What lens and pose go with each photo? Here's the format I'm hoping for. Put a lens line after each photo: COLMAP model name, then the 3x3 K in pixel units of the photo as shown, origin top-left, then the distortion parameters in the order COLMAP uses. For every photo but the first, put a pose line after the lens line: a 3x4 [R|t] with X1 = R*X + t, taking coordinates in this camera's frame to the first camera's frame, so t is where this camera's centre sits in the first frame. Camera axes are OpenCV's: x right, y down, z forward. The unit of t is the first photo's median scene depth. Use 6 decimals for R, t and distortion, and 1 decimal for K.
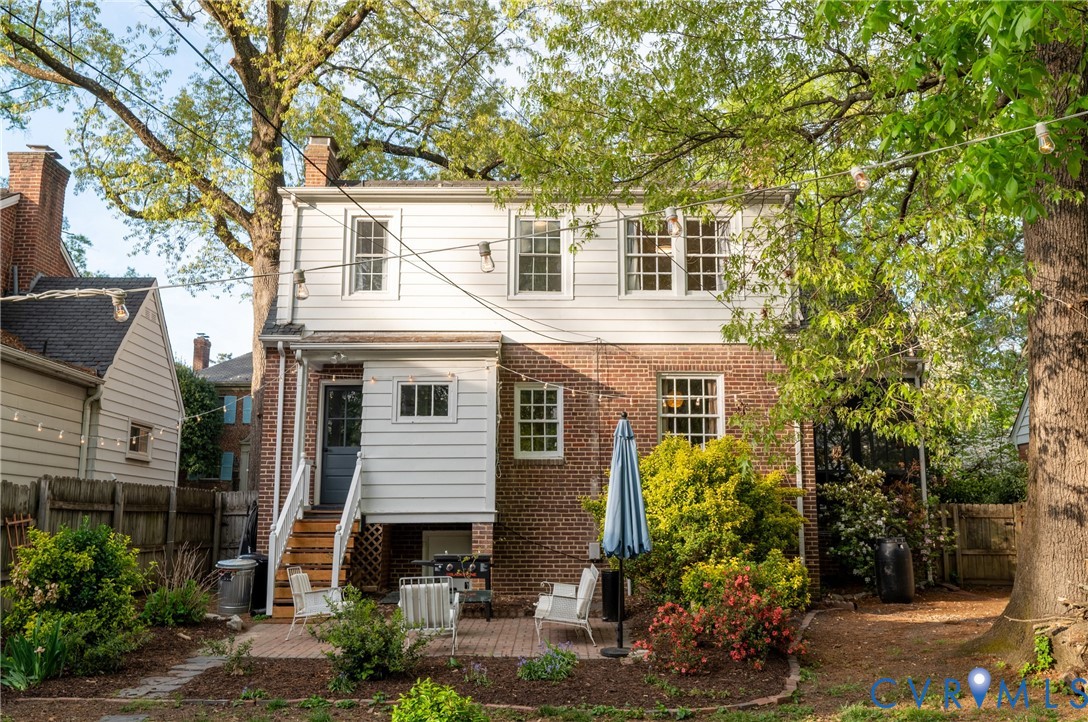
lens RADIAL K [[1051.1, 0, 544.8], [0, 1051.1, 329.0], [0, 0, 1]] dist [0.000154, 0.004989]
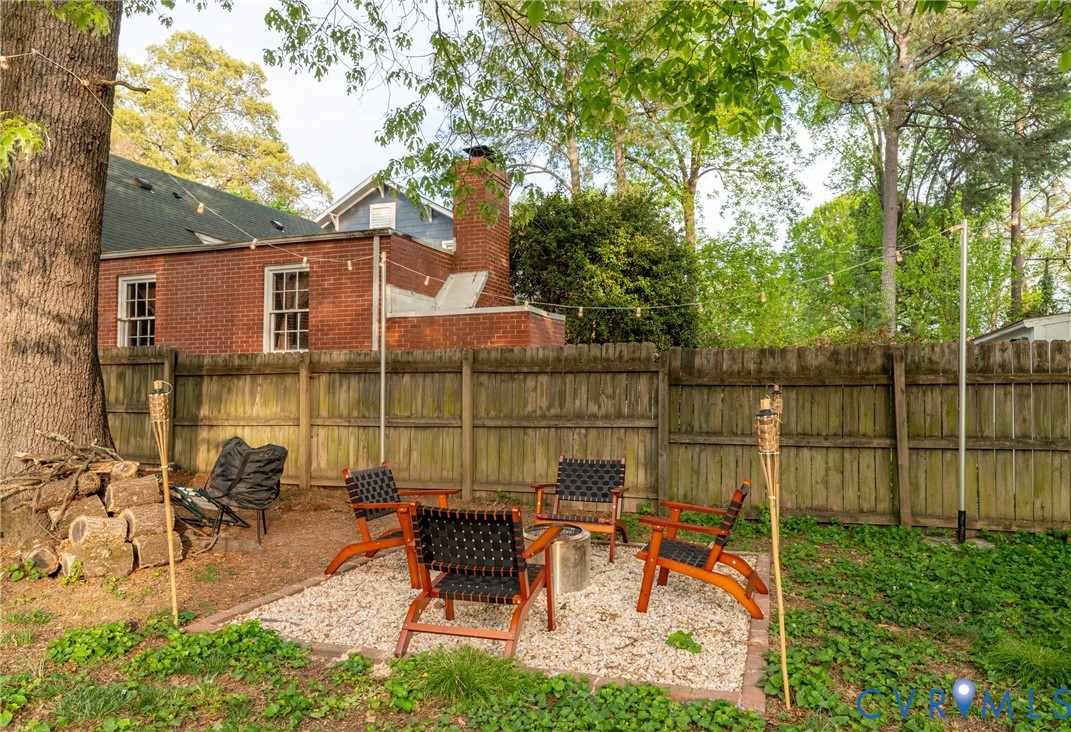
lens RADIAL K [[743.6, 0, 557.8], [0, 743.6, 367.2], [0, 0, 1]] dist [-0.003102, -0.002326]
pose [[0.345461, 0.034722, 0.937790, 0.063987], [-0.173564, 0.984439, 0.027488, 0.061998], [-0.922243, -0.172263, 0.346112, 0.257411]]
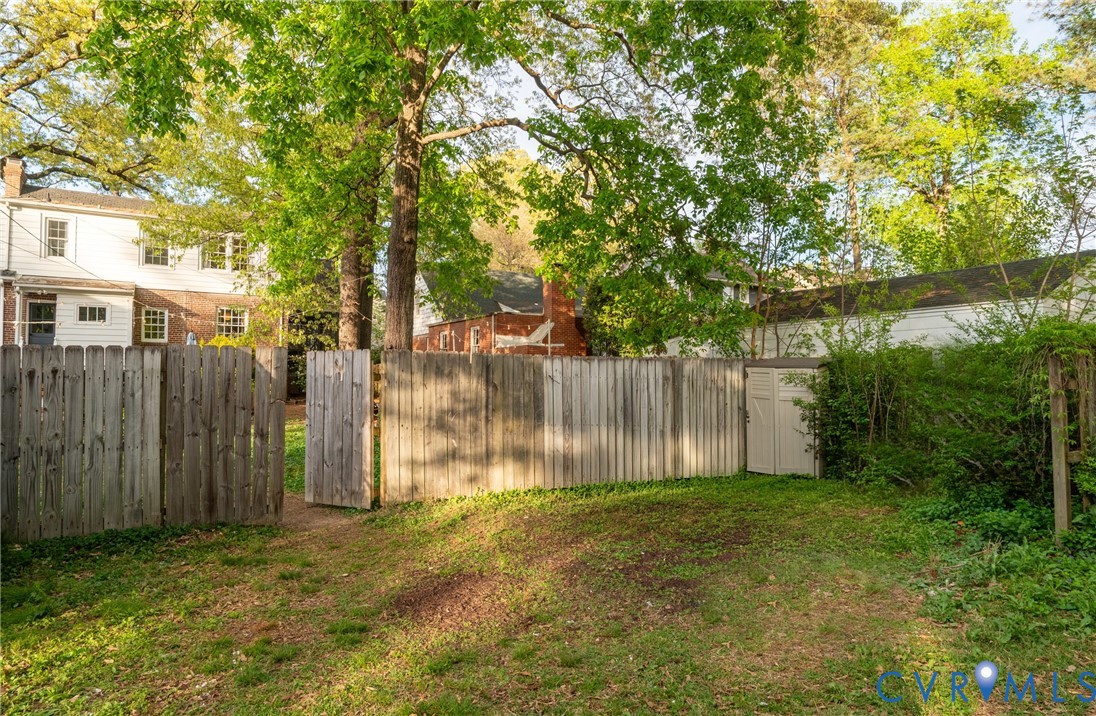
lens RADIAL K [[634.6, 0, 548.0], [0, 634.6, 358.0], [0, 0, 1]] dist [0.000041, -0.001036]
pose [[0.851874, 0.014561, 0.523545, 0.000951], [-0.095278, 0.987242, 0.127573, -0.091014], [-0.515008, -0.158558, 0.842393, -0.546799]]
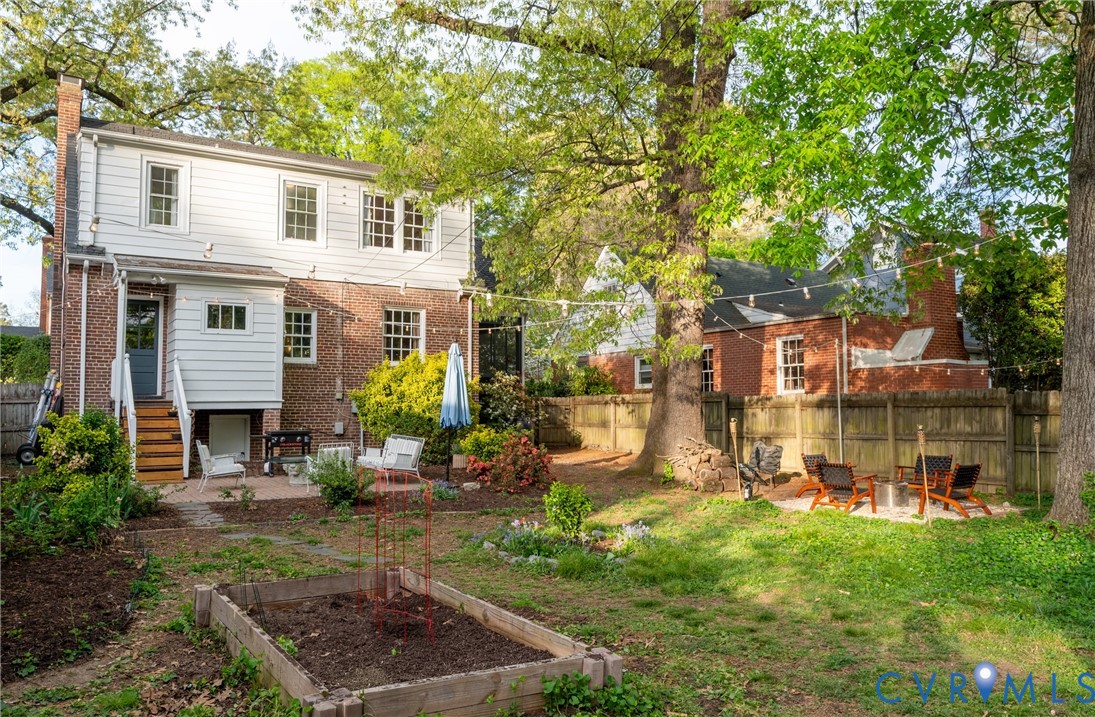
lens RADIAL K [[833.0, 0, 547.5], [0, 833.0, 358.5], [0, 0, 1]] dist [0.004198, 0.001499]
pose [[0.852716, 0.029212, 0.521558, -0.293115], [-0.090802, 0.991524, 0.092921, -0.013001], [-0.514423, -0.126593, 0.848141, -0.089477]]
